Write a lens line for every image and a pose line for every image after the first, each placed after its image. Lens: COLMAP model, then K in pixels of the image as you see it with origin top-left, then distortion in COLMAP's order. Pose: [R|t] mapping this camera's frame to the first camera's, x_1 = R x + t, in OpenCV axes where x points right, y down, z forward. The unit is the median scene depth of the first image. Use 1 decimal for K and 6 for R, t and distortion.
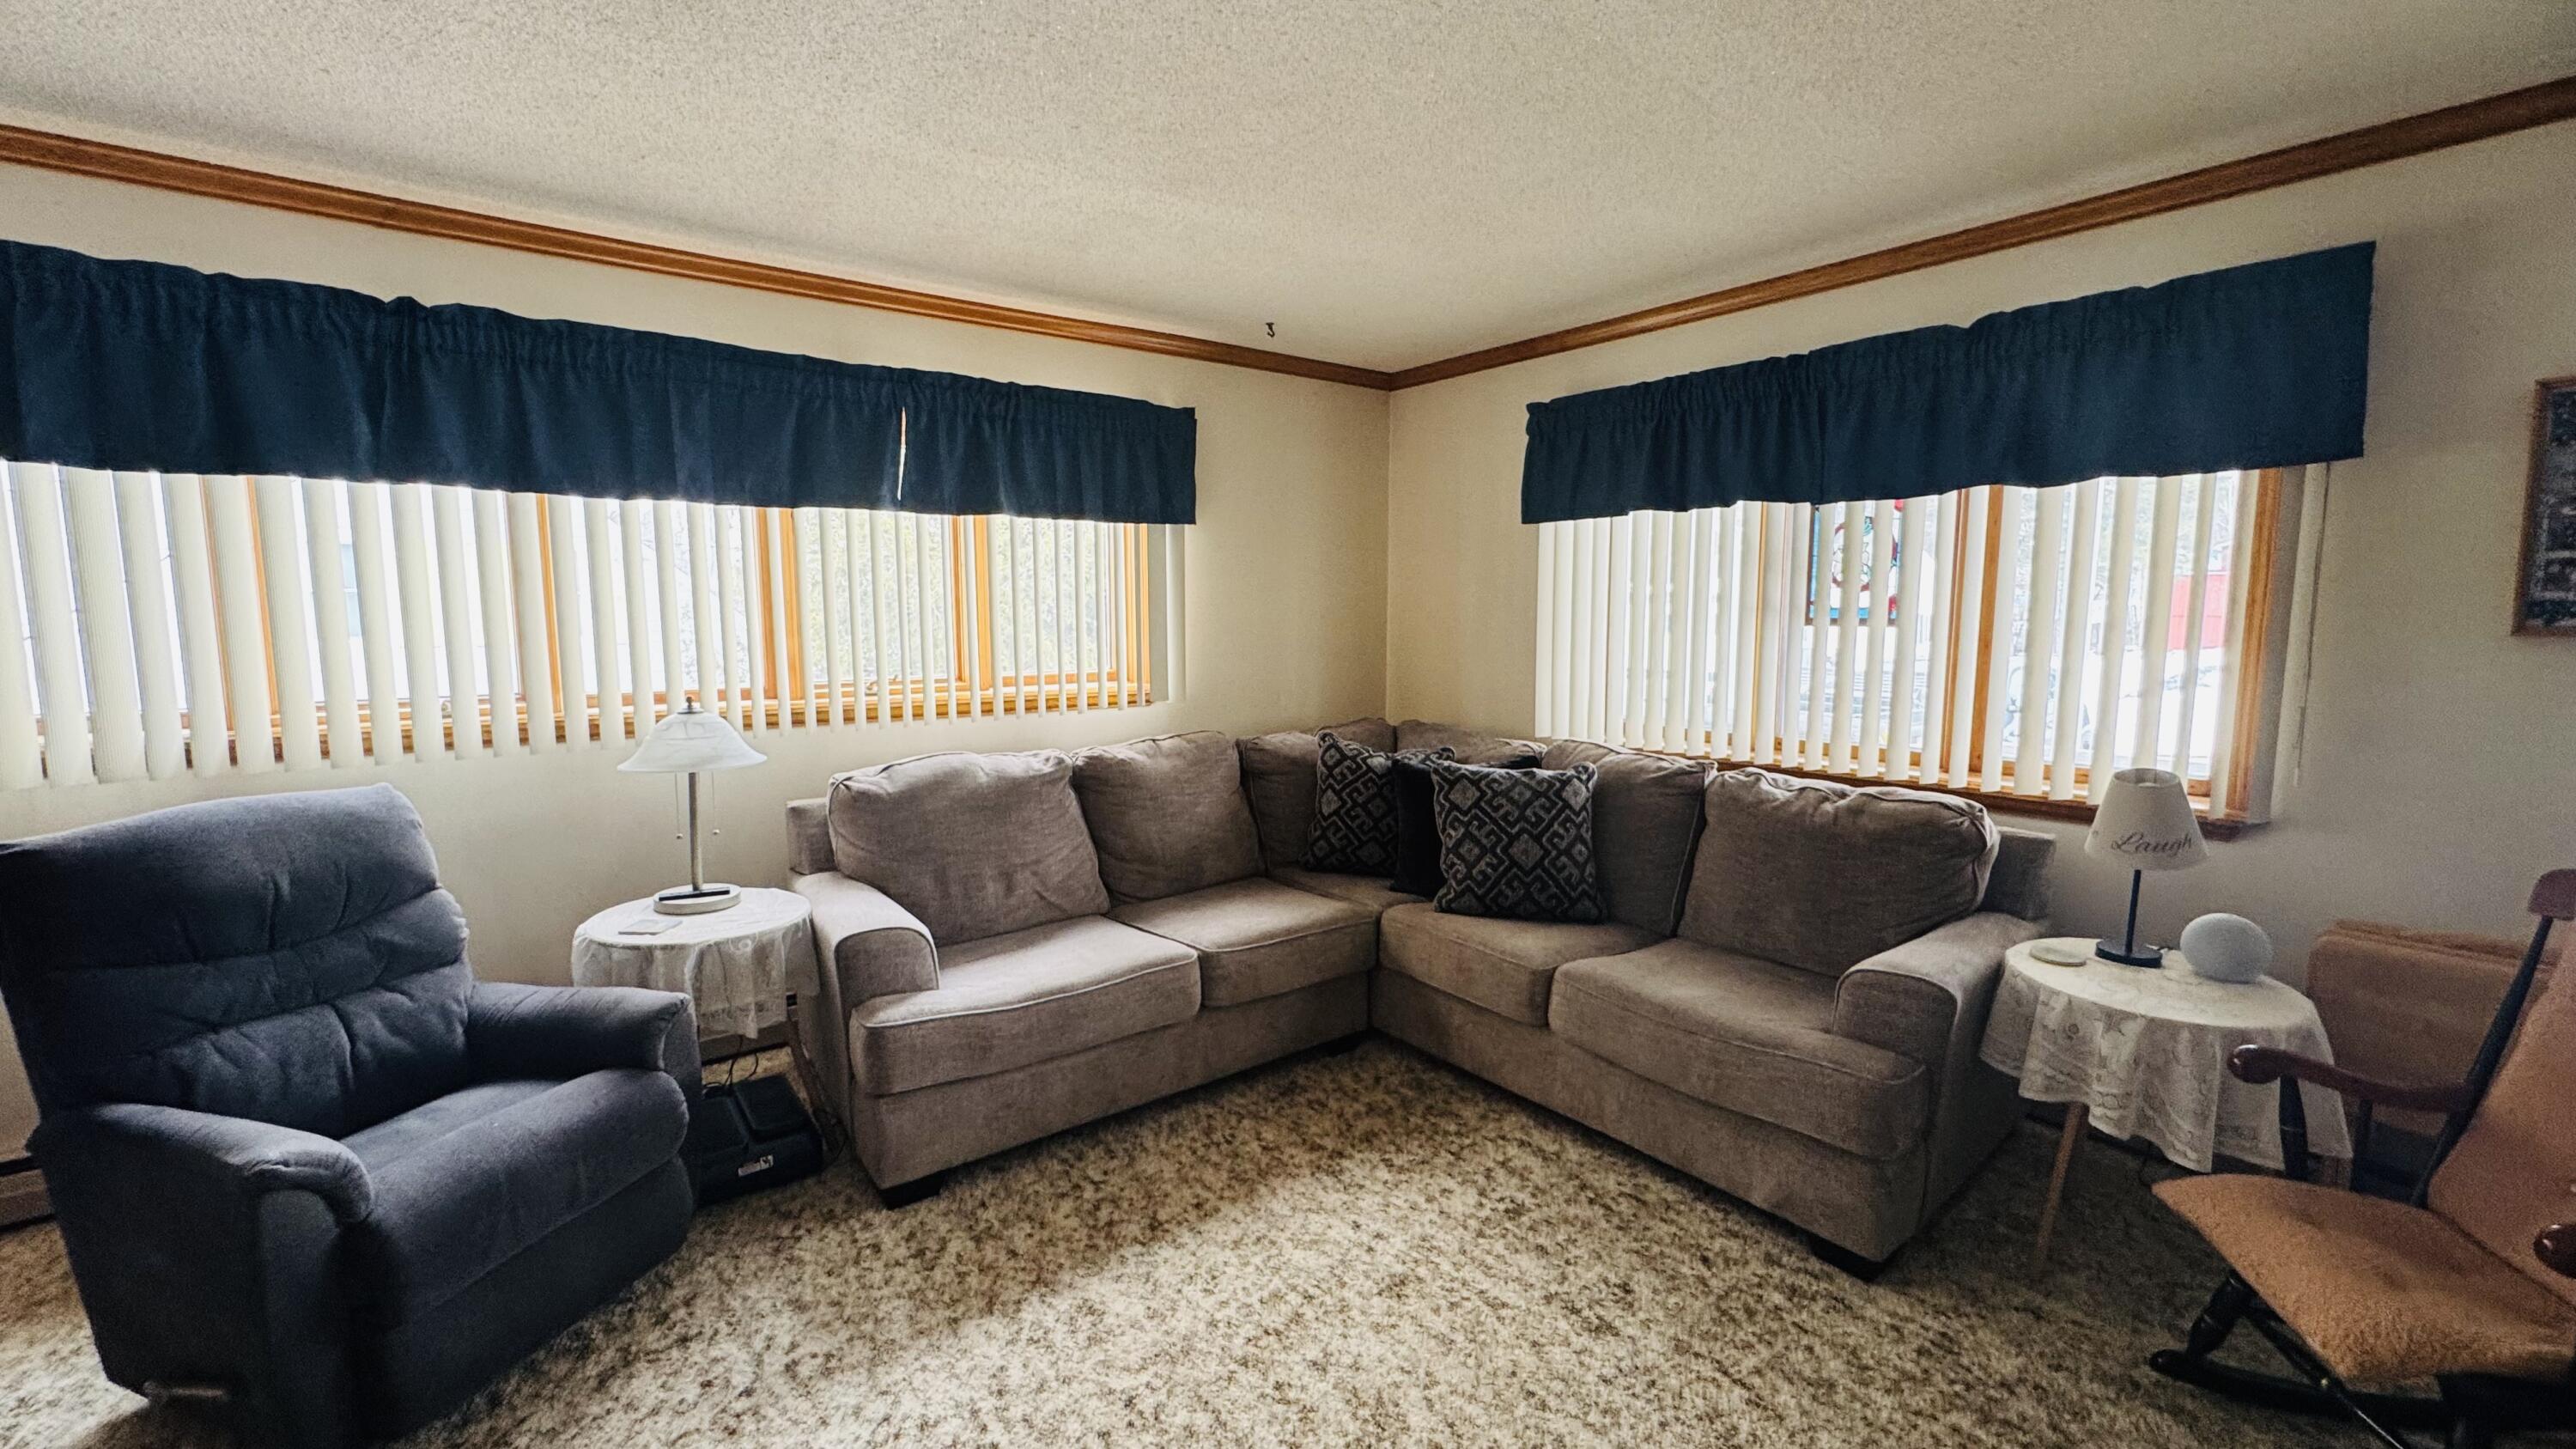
lens RADIAL K [[1029.0, 0, 1296.9], [0, 1029.0, 721.5], [0, 0, 1]] dist [-0.002224, 0.000214]
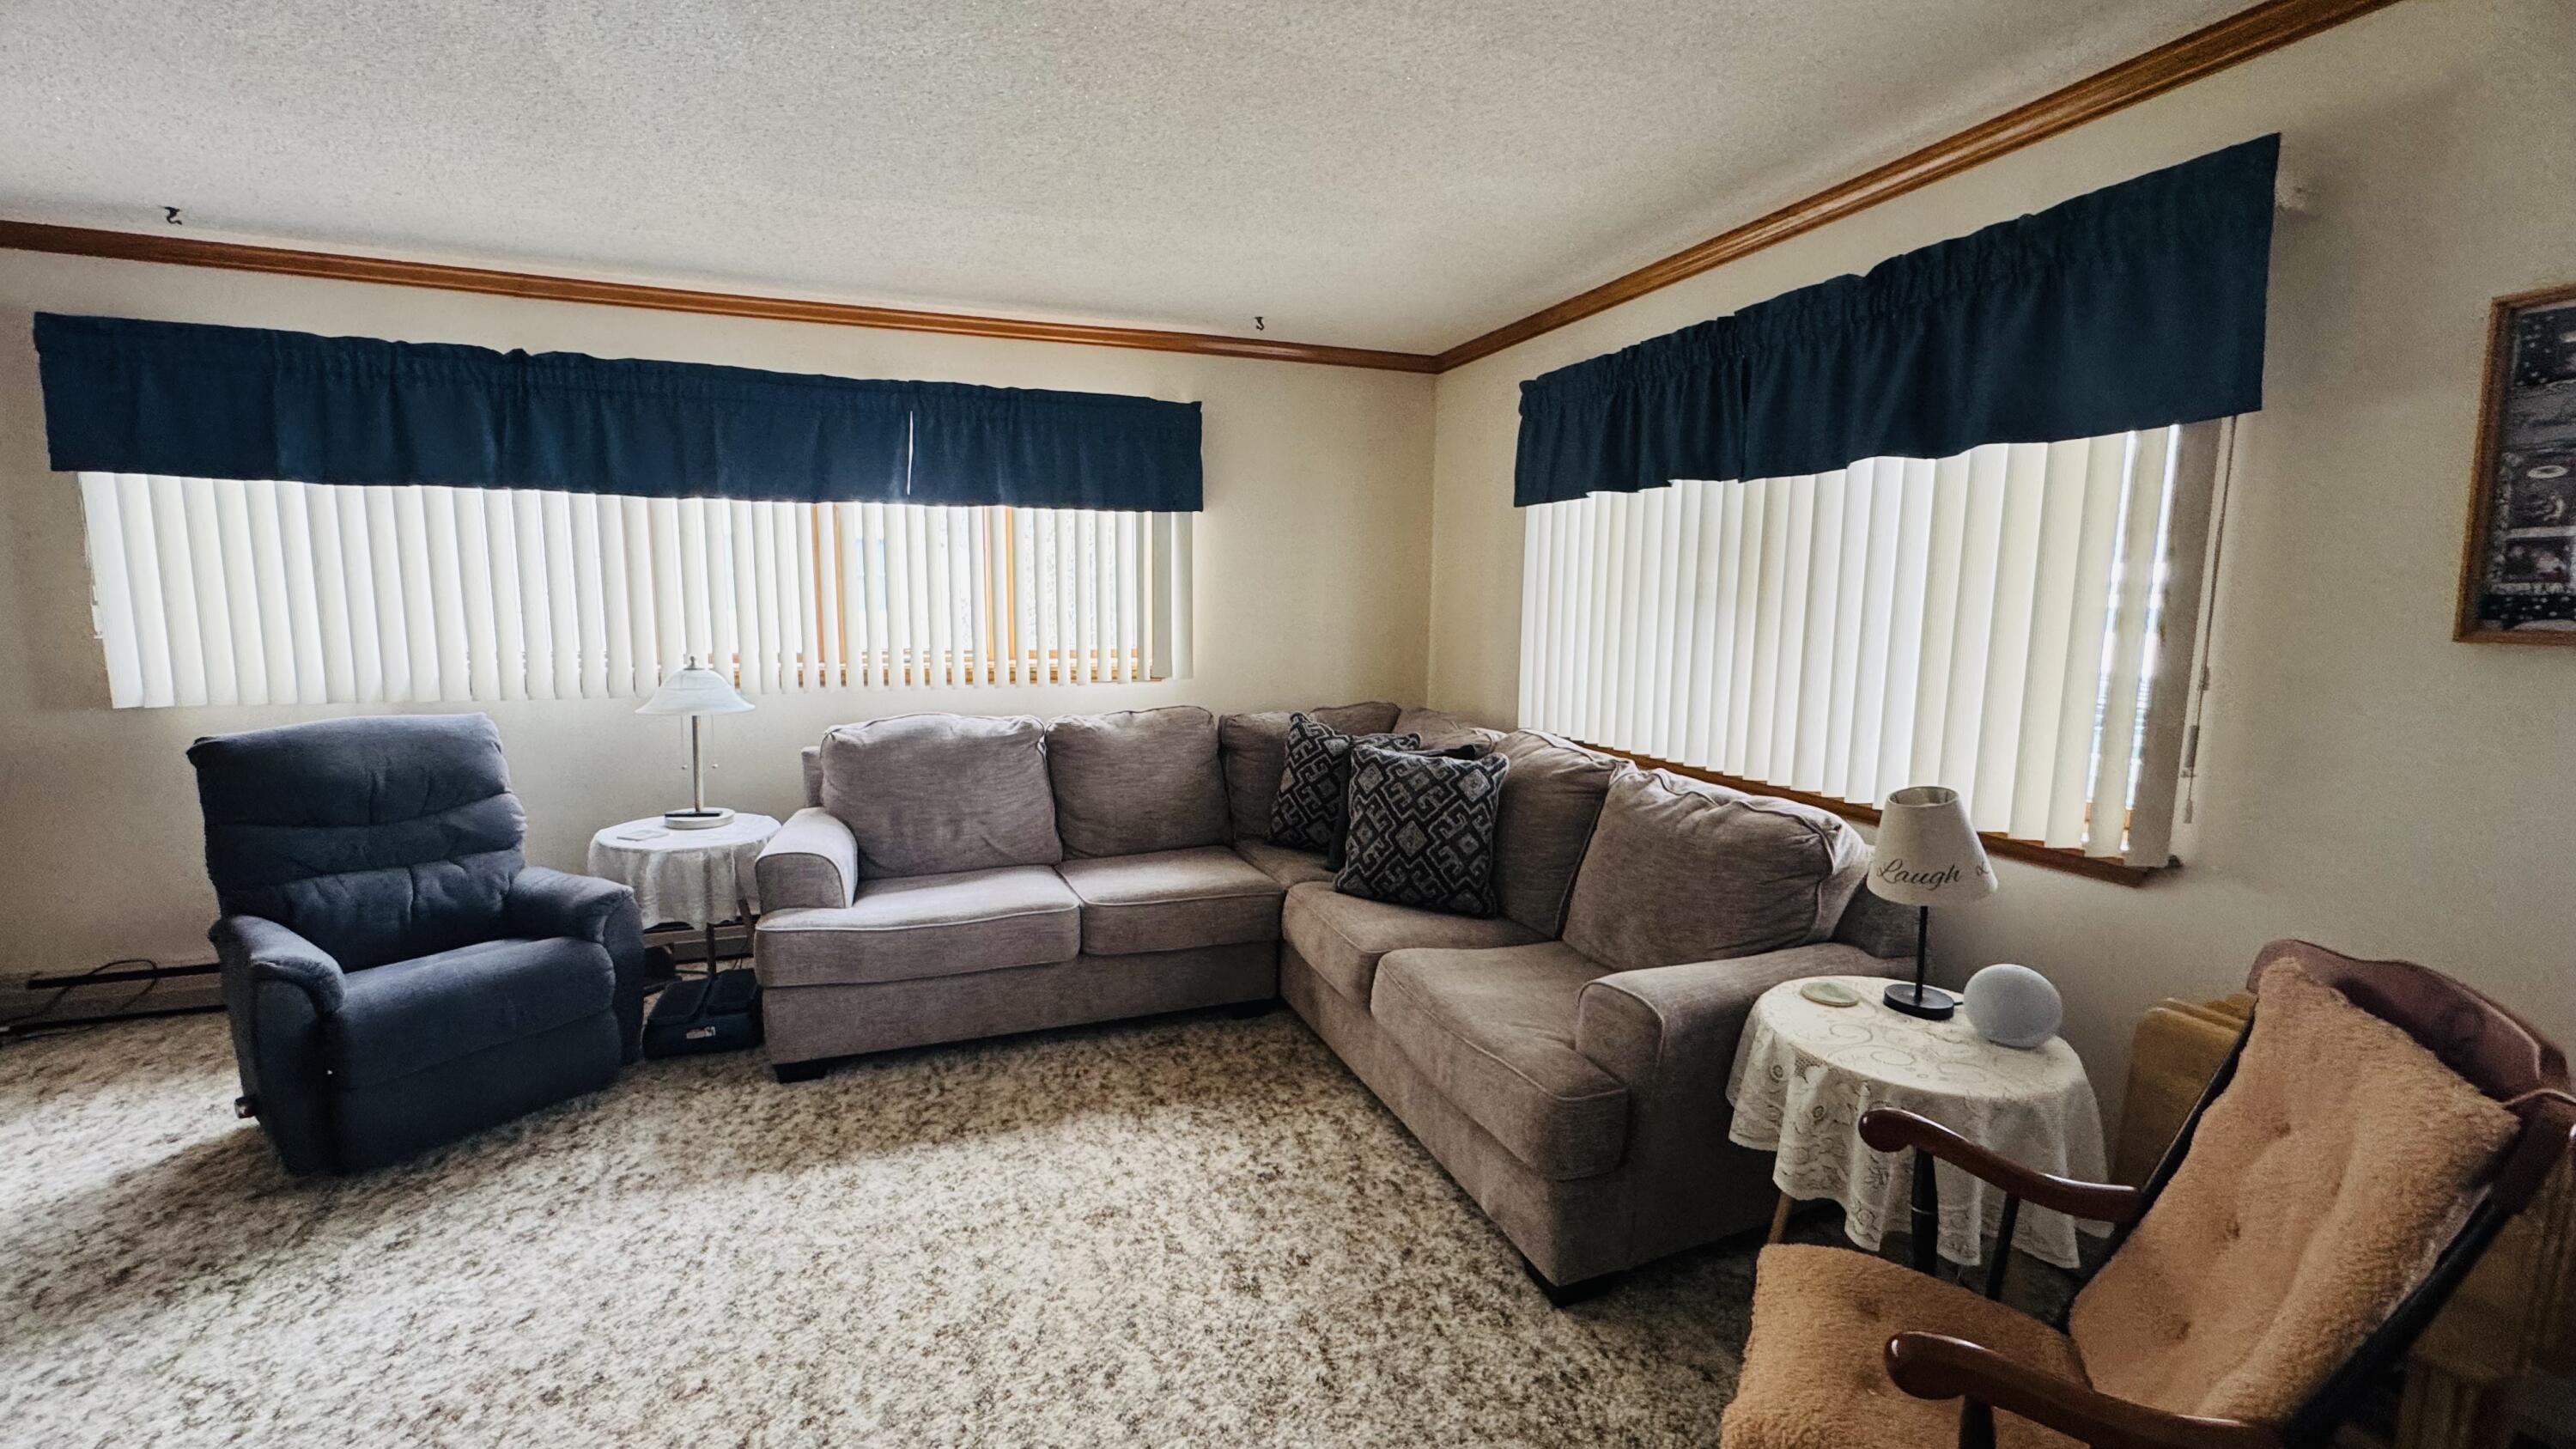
lens RADIAL K [[1029.0, 0, 1297.5], [0, 1029.0, 721.7], [0, 0, 1]] dist [-0.002224, 0.000214]
pose [[0.954280, 0.047748, -0.295077, 0.504182], [-0.043553, 0.998835, 0.020776, -0.002823], [0.295725, -0.006974, 0.955248, 0.023652]]
